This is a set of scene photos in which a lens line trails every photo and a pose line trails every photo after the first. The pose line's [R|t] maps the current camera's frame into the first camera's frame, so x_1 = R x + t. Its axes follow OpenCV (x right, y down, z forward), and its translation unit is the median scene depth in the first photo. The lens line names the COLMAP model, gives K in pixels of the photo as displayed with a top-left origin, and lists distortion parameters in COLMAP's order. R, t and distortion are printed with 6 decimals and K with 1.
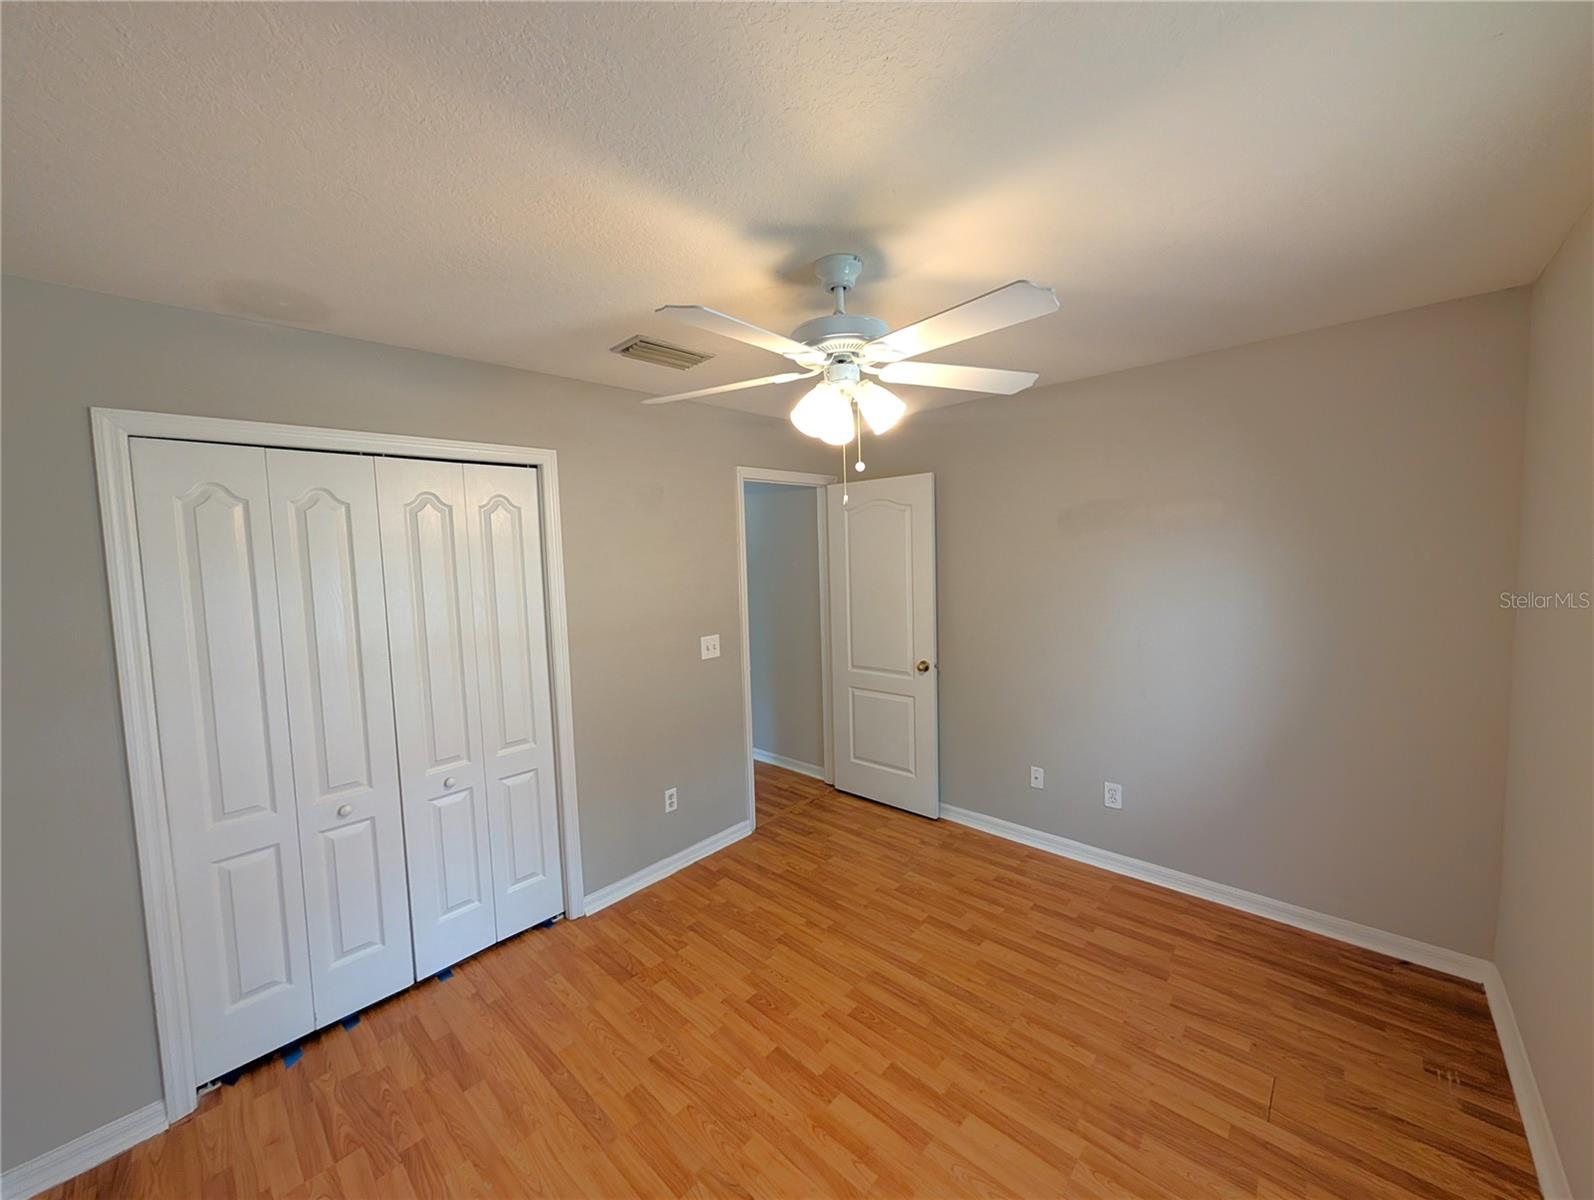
lens RADIAL K [[621.5, 0, 798.9], [0, 621.5, 594.8], [0, 0, 1]] dist [0.001198, 0.000224]
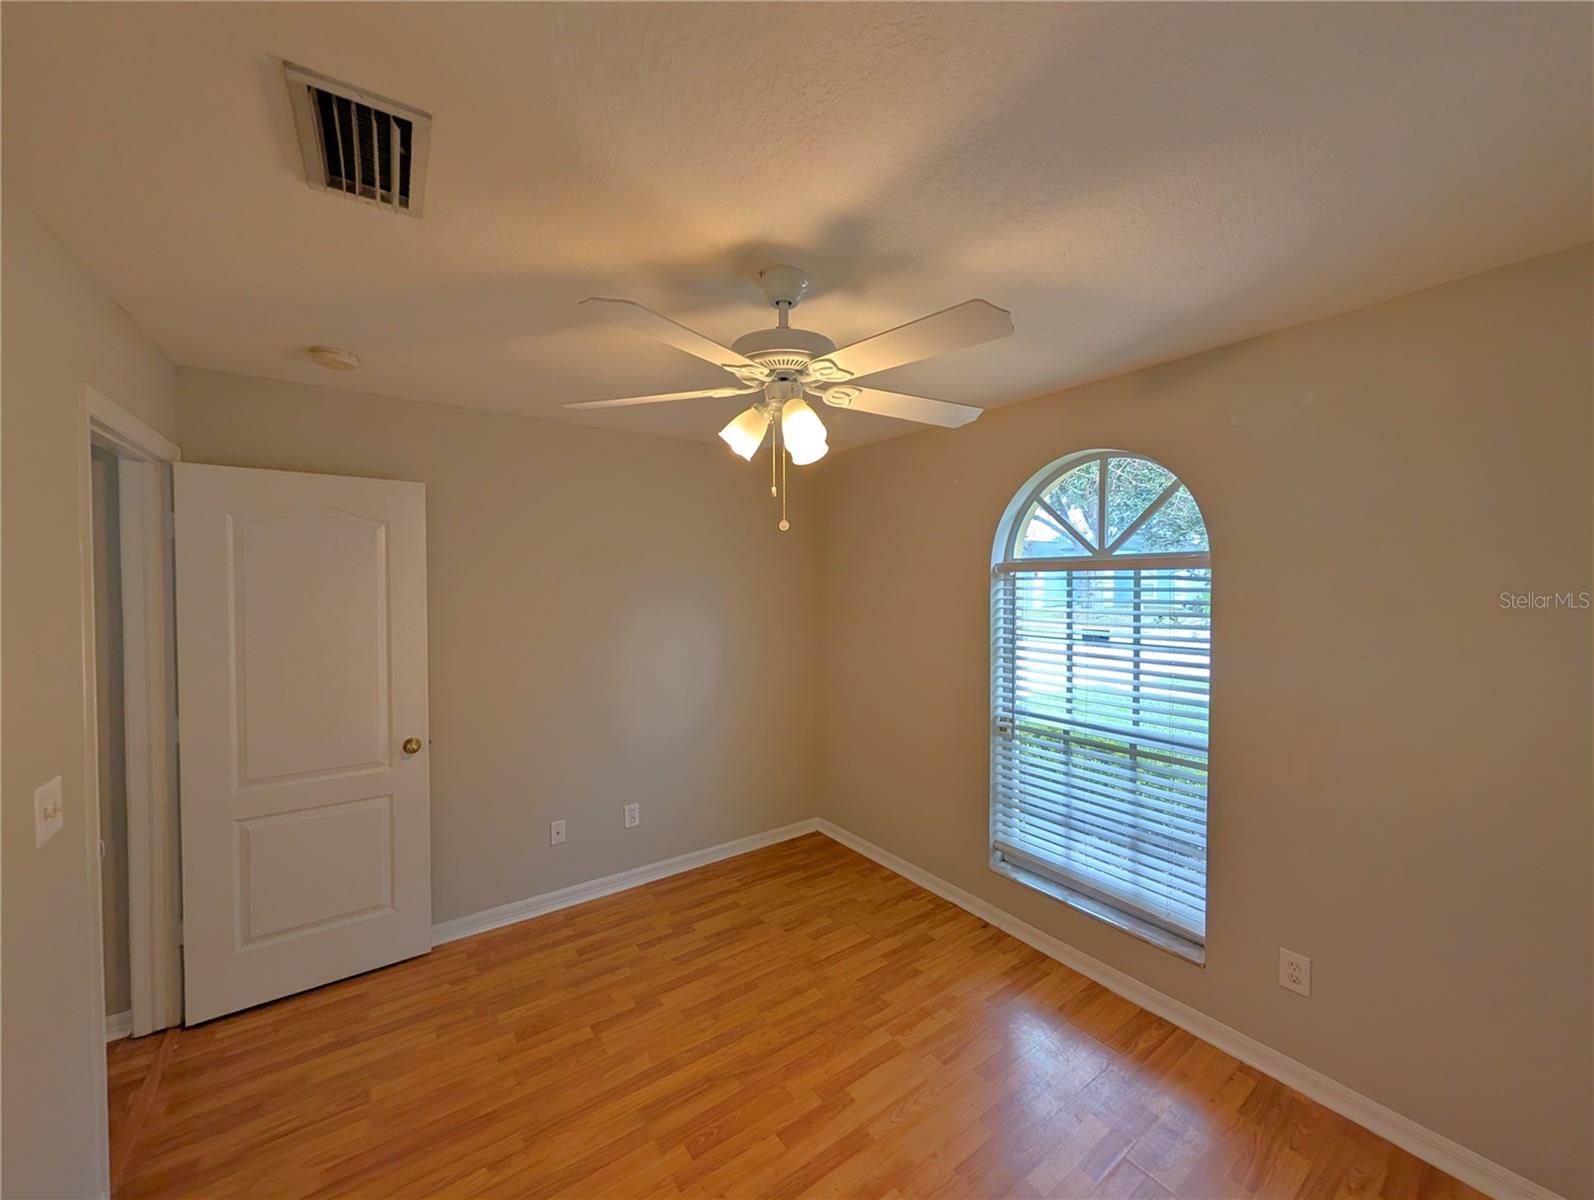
lens RADIAL K [[621.5, 0, 798.9], [0, 621.5, 594.8], [0, 0, 1]] dist [0.001198, 0.000224]
pose [[0.185401, 0.010972, 0.982602, -0.577916], [0.067715, 0.997418, -0.023914, -0.014104], [-0.980327, 0.070970, 0.184180, 0.564395]]
